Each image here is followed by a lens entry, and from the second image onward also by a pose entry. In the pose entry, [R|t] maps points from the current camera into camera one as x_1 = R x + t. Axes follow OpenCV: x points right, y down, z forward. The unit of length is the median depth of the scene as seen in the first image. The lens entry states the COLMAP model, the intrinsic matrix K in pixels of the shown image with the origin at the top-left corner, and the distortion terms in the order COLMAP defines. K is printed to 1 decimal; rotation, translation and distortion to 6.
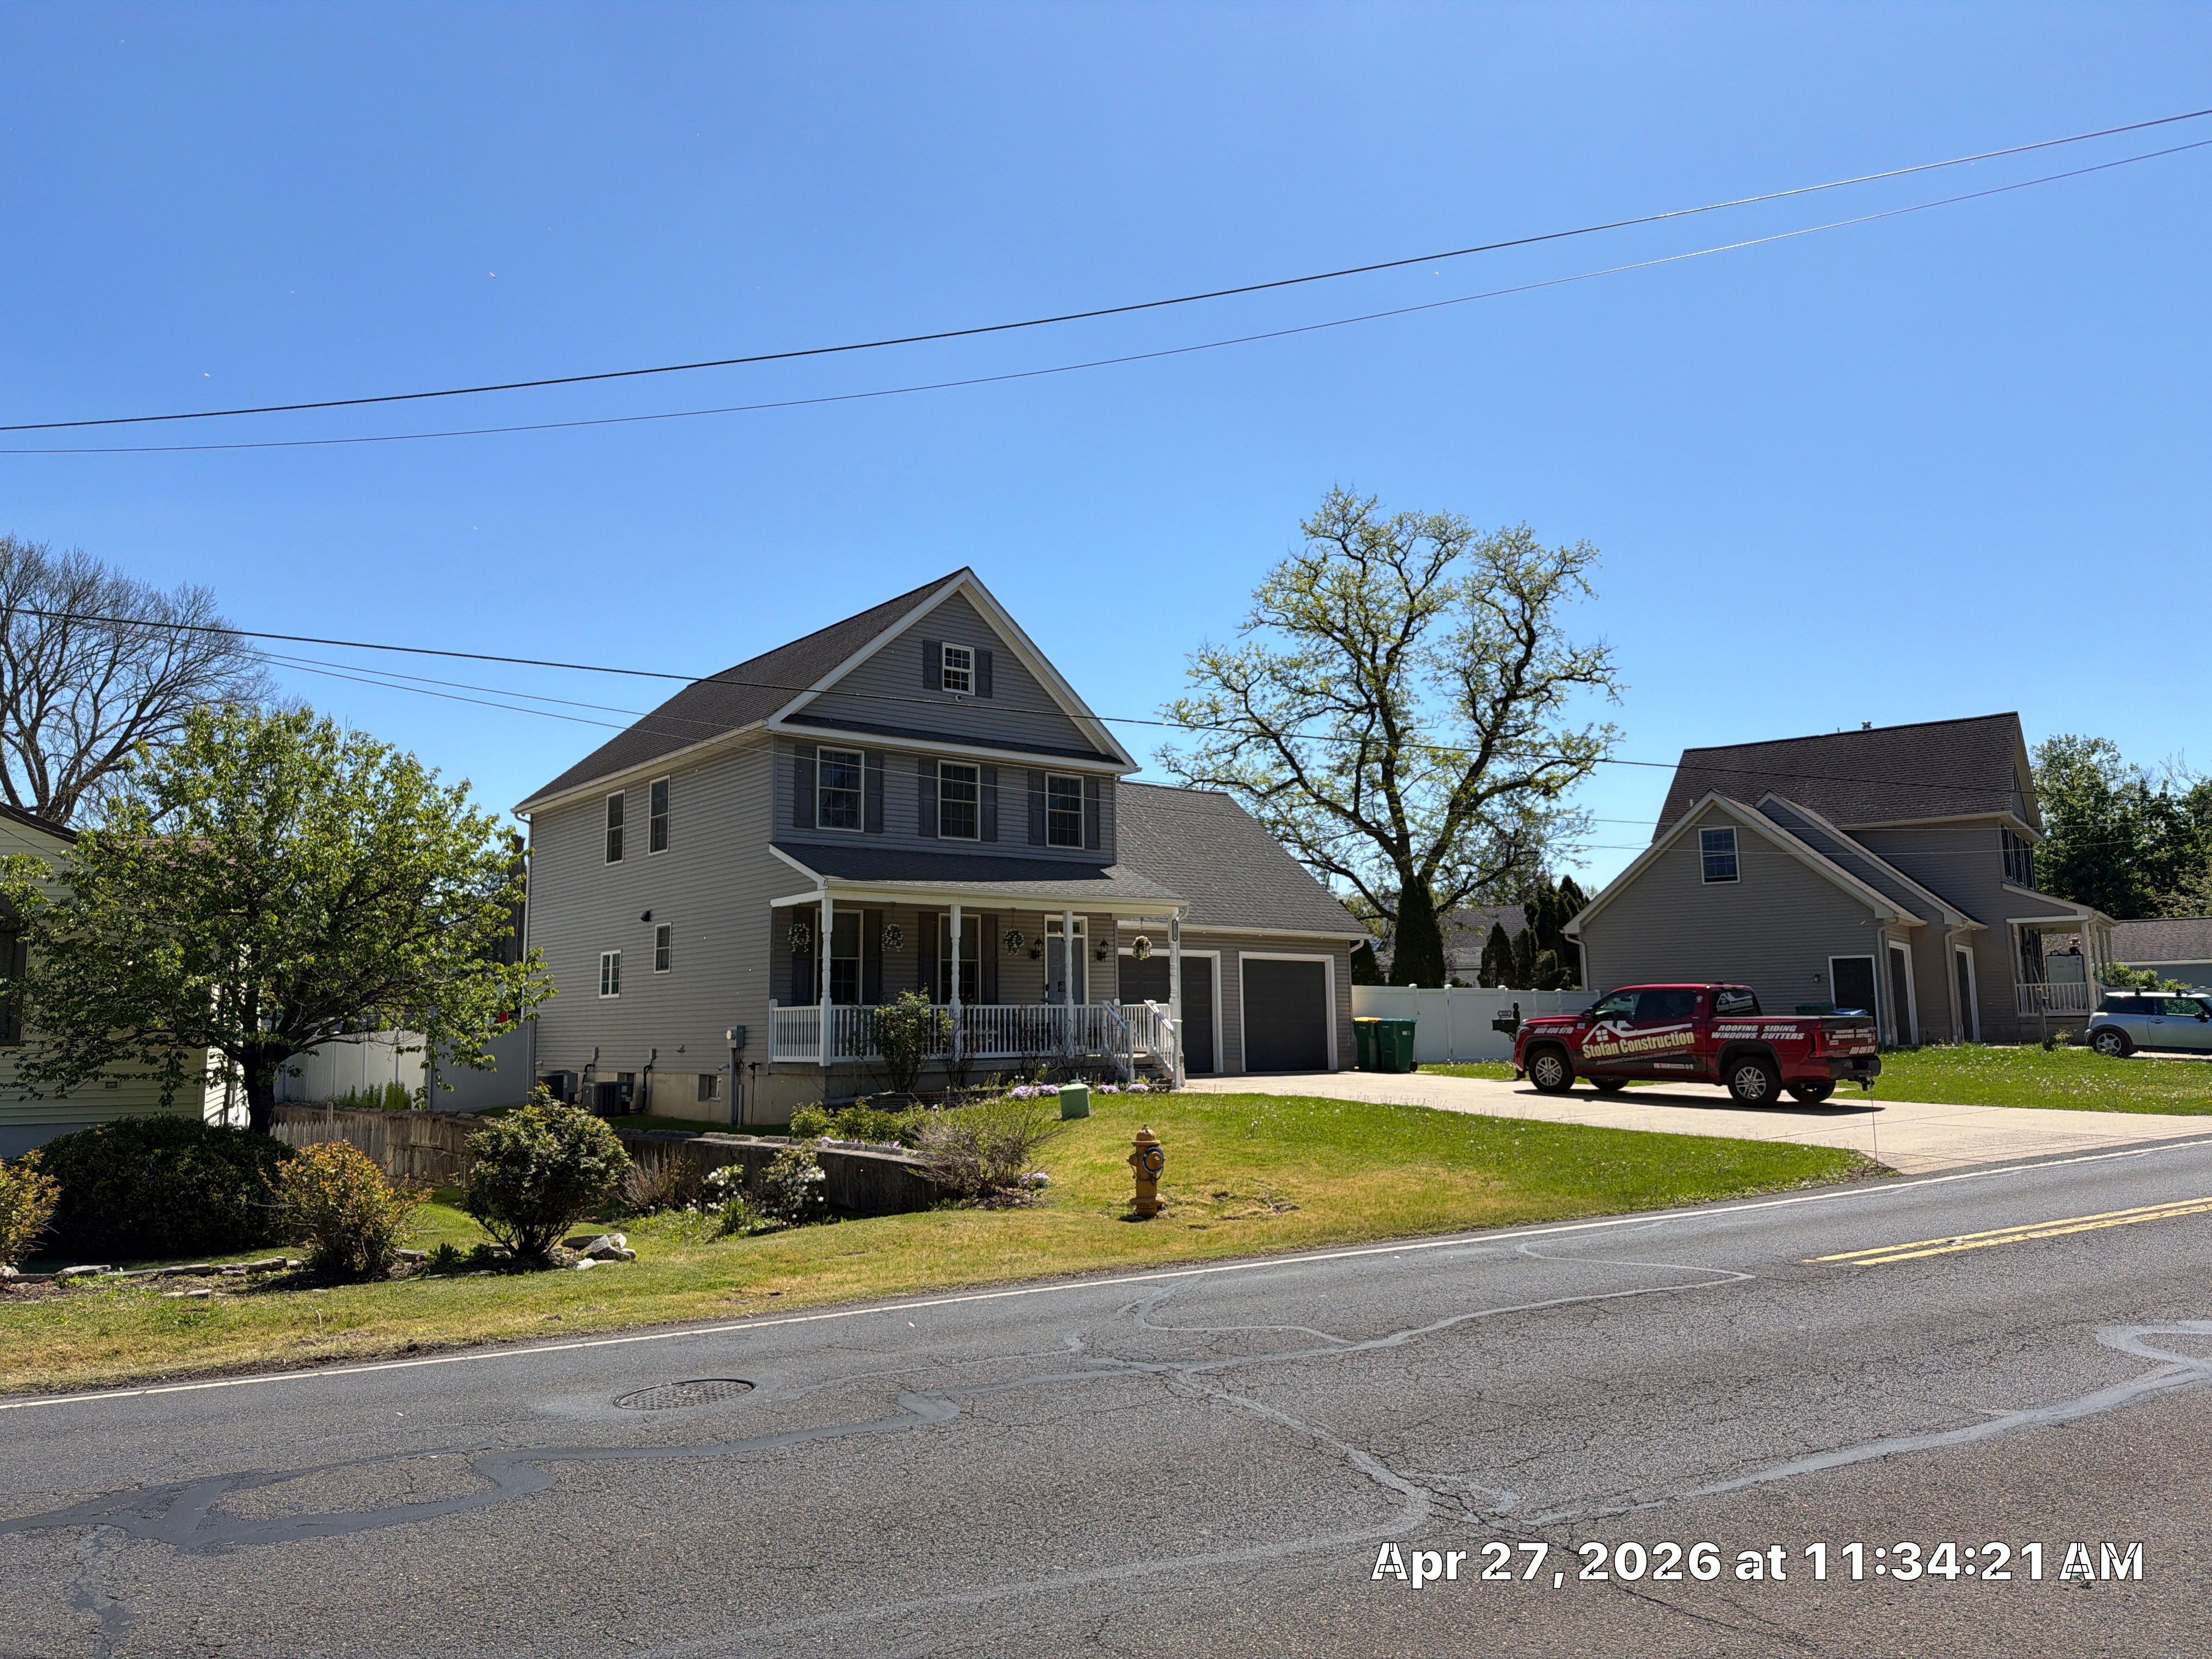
lens RADIAL K [[1552.0, 0, 1108.4], [0, 1552.0, 831.3], [0, 0, 1]] dist [0.114026, -0.202659]
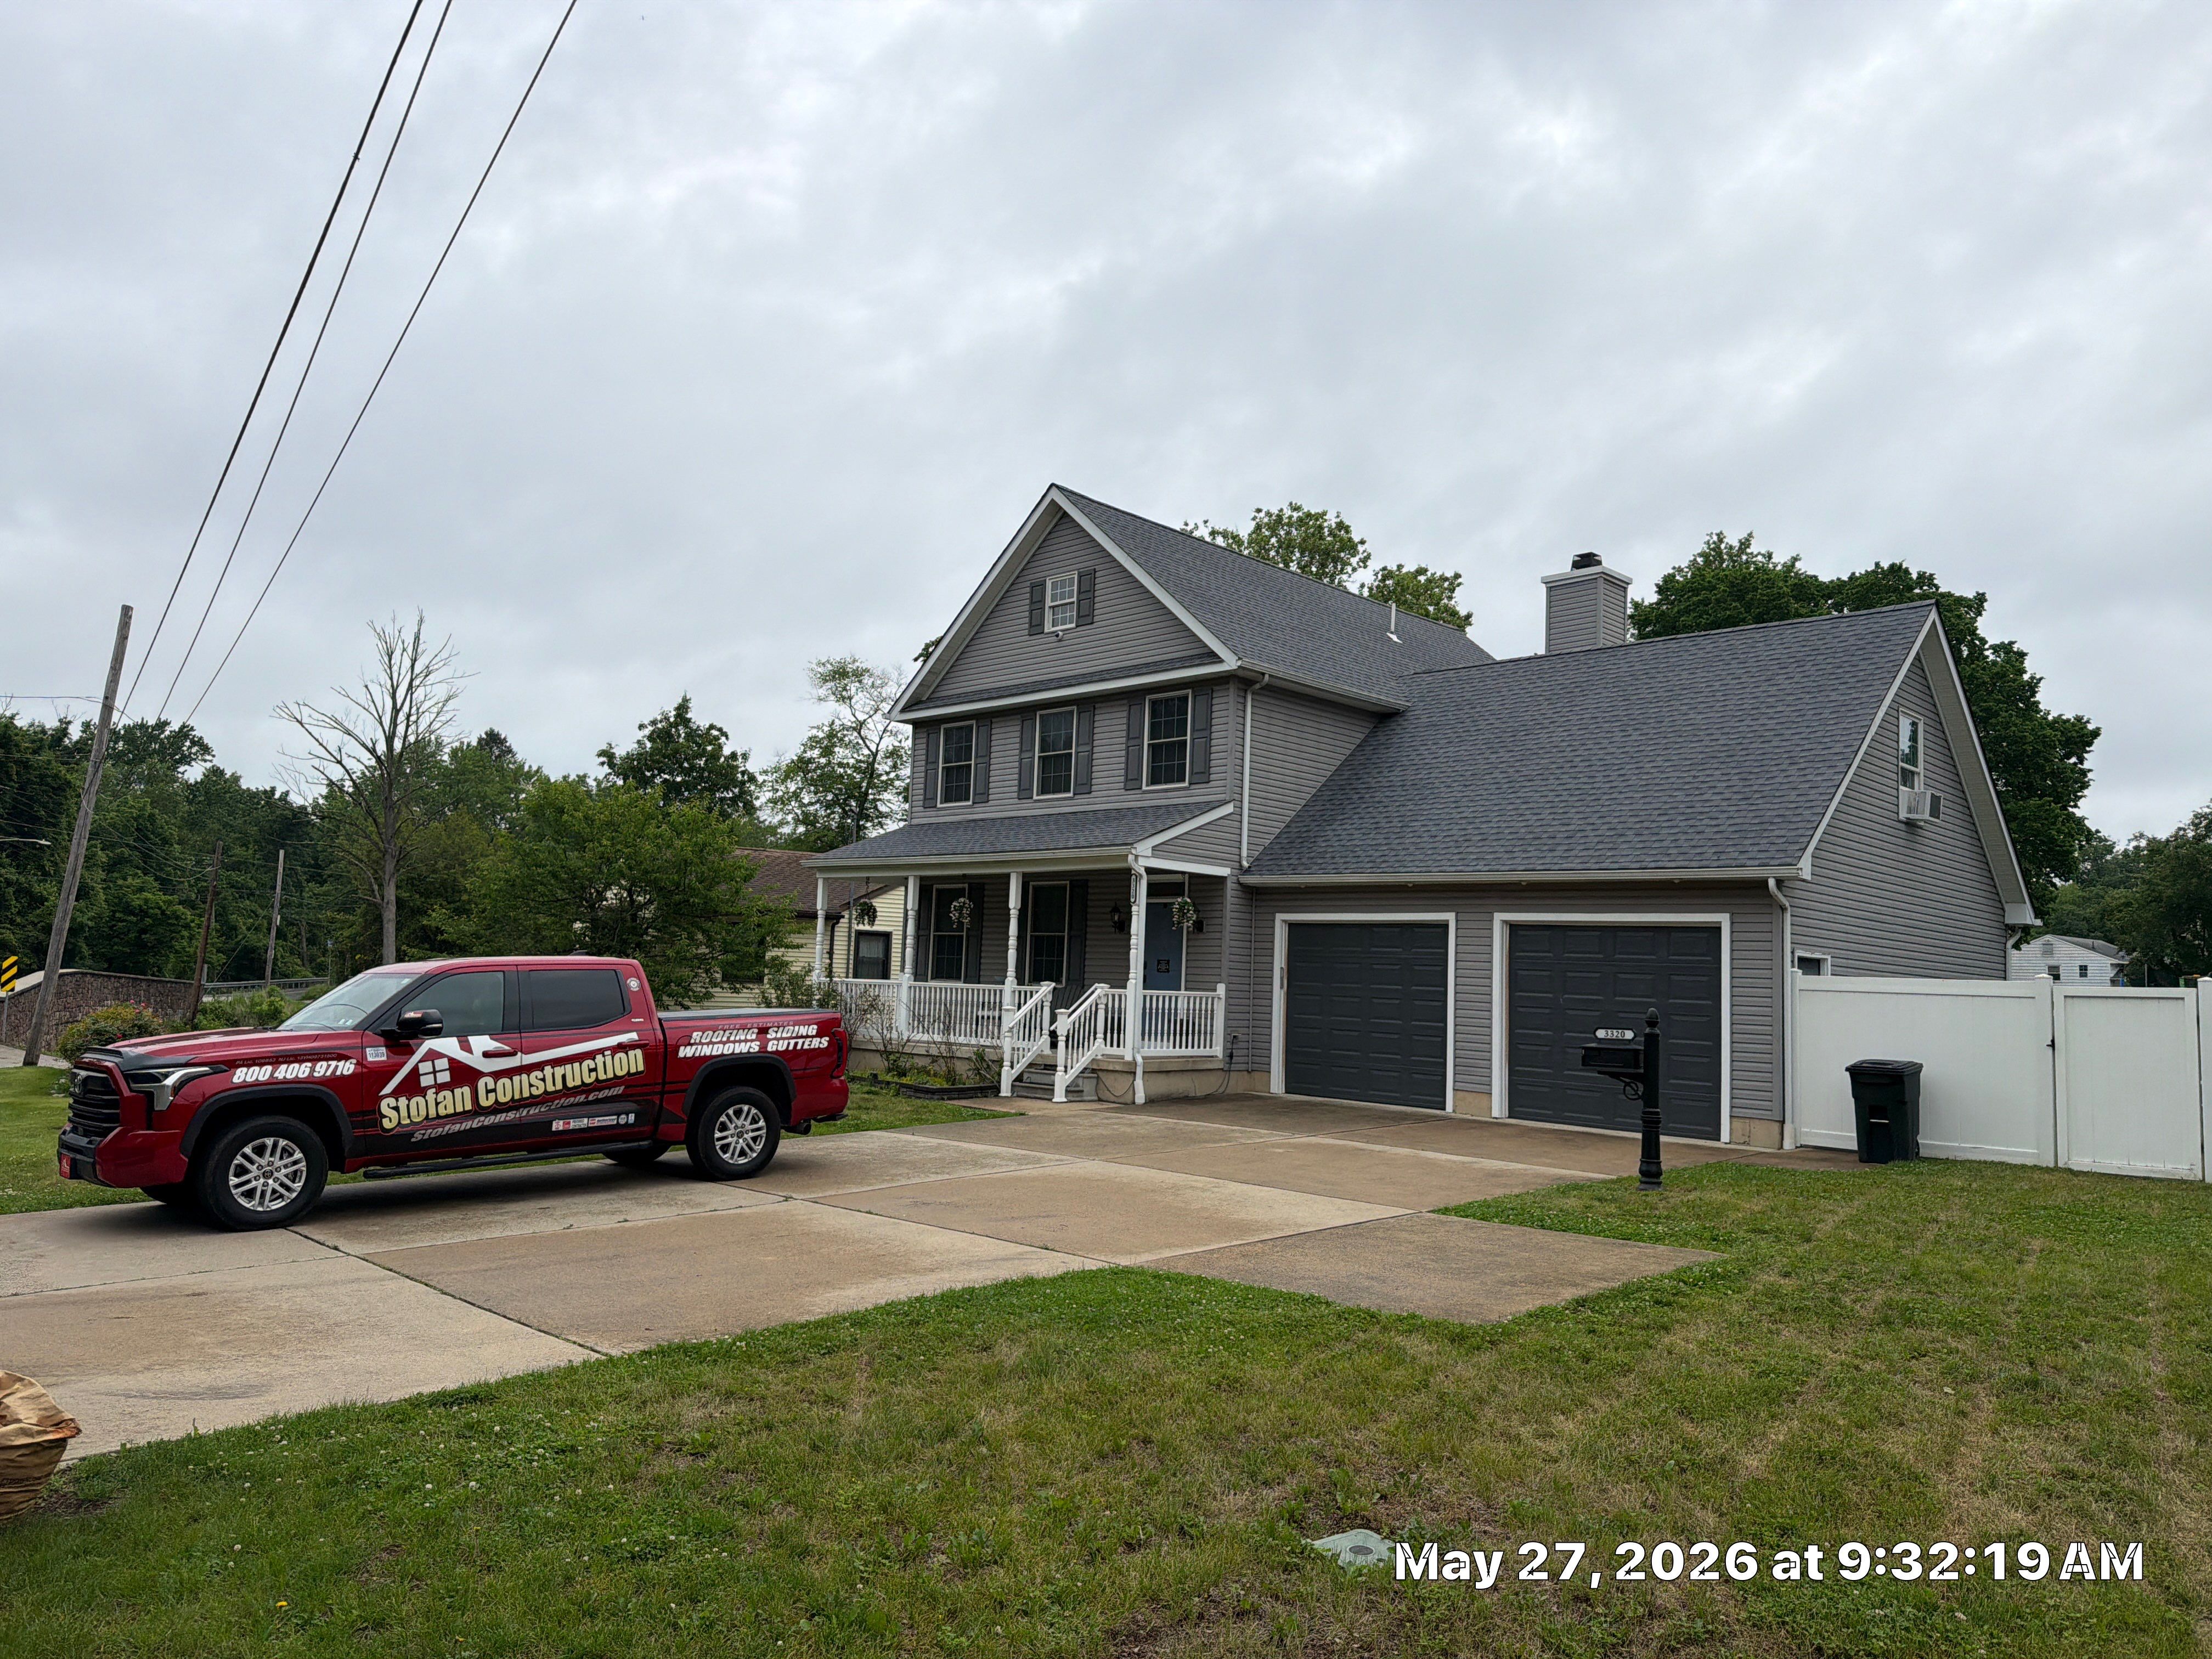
lens RADIAL K [[1548.0, 0, 1098.5], [0, 1548.0, 827.0], [0, 0, 1]] dist [0.107354, -0.191068]
pose [[0.128483, -0.095017, -0.987149, 0.727678], [0.080725, 0.993098, -0.085083, 0.093557], [0.988421, -0.068756, 0.135266, 0.866927]]
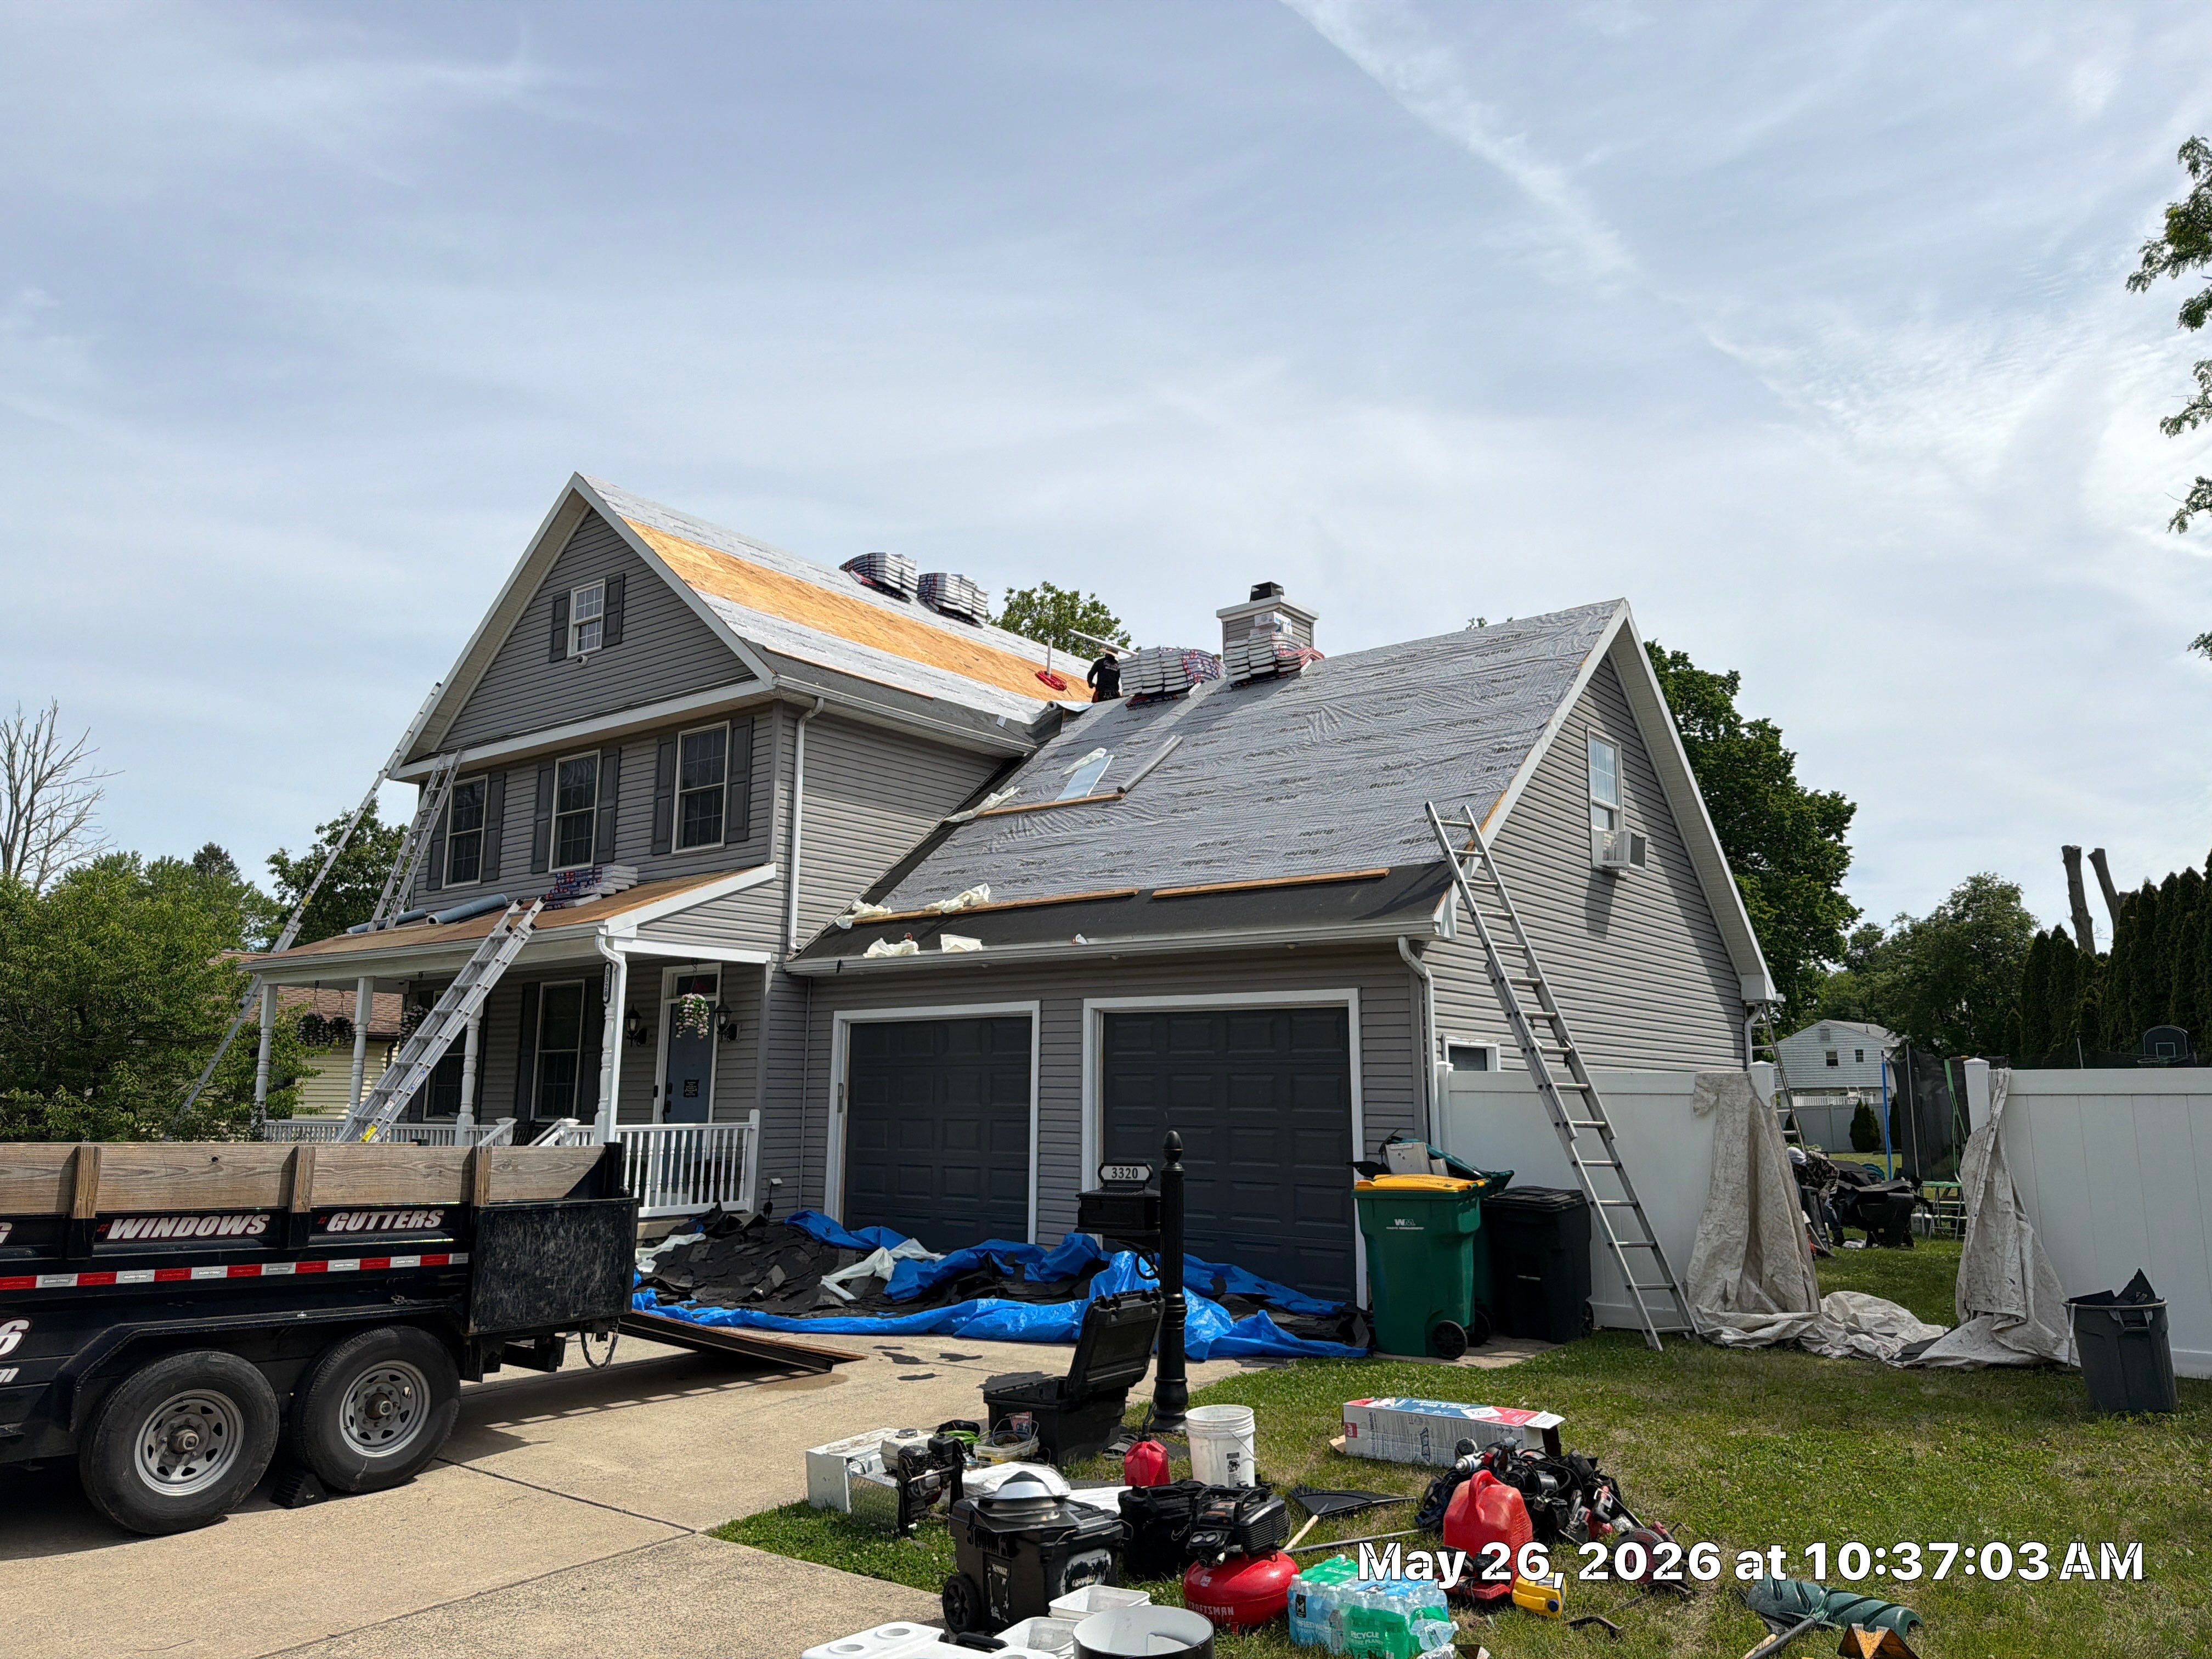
lens RADIAL K [[1552.5, 0, 1105.3], [0, 1552.5, 836.0], [0, 0, 1]] dist [0.077838, -0.116425]
pose [[0.239268, -0.161325, -0.957458, 0.575379], [0.113401, 0.983995, -0.137457, 0.104576], [0.964309, -0.075688, 0.253733, 1.004915]]
